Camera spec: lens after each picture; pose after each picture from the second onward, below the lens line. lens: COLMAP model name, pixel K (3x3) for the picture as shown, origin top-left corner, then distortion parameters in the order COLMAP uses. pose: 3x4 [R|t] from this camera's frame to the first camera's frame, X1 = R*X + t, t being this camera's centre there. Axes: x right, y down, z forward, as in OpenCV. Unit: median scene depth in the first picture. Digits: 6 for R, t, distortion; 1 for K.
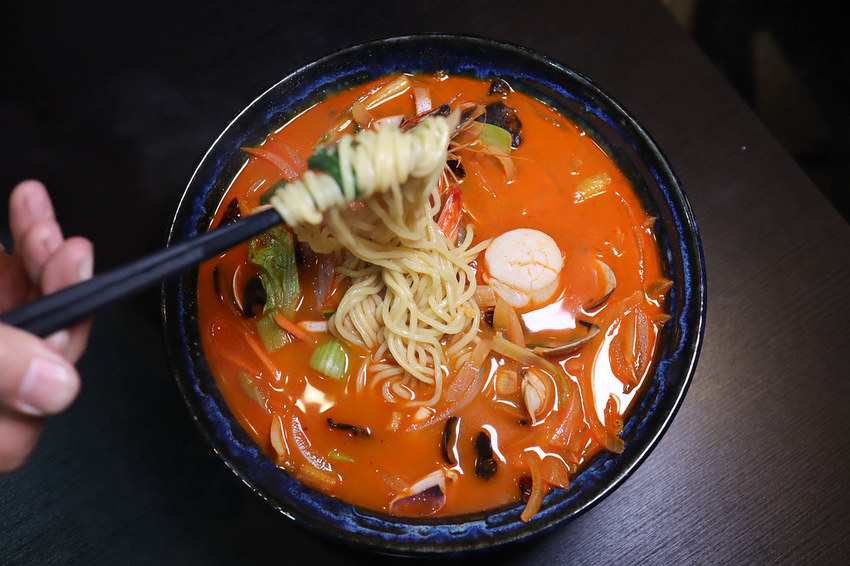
lens RADIAL K [[850.6, 0, 425.0], [0, 850.6, 283.0], [0, 0, 1]] dist [0.000319, 0.001400]
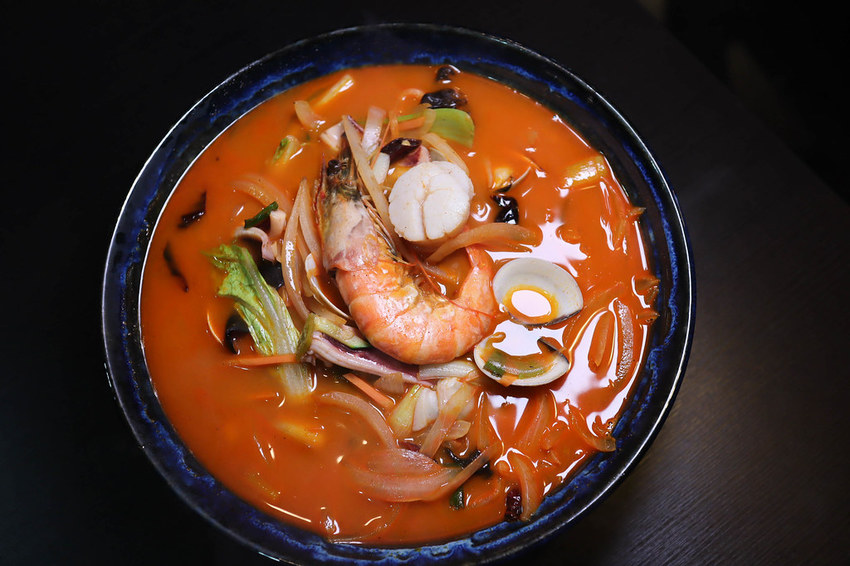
lens RADIAL K [[850.6, 0, 425.0], [0, 850.6, 283.0], [0, 0, 1]] dist [0.000319, 0.001400]
pose [[0.997535, -0.069942, 0.005633, 0.034667], [0.070157, 0.995620, -0.061804, 0.060530], [-0.001285, 0.062047, 0.998072, 0.085318]]
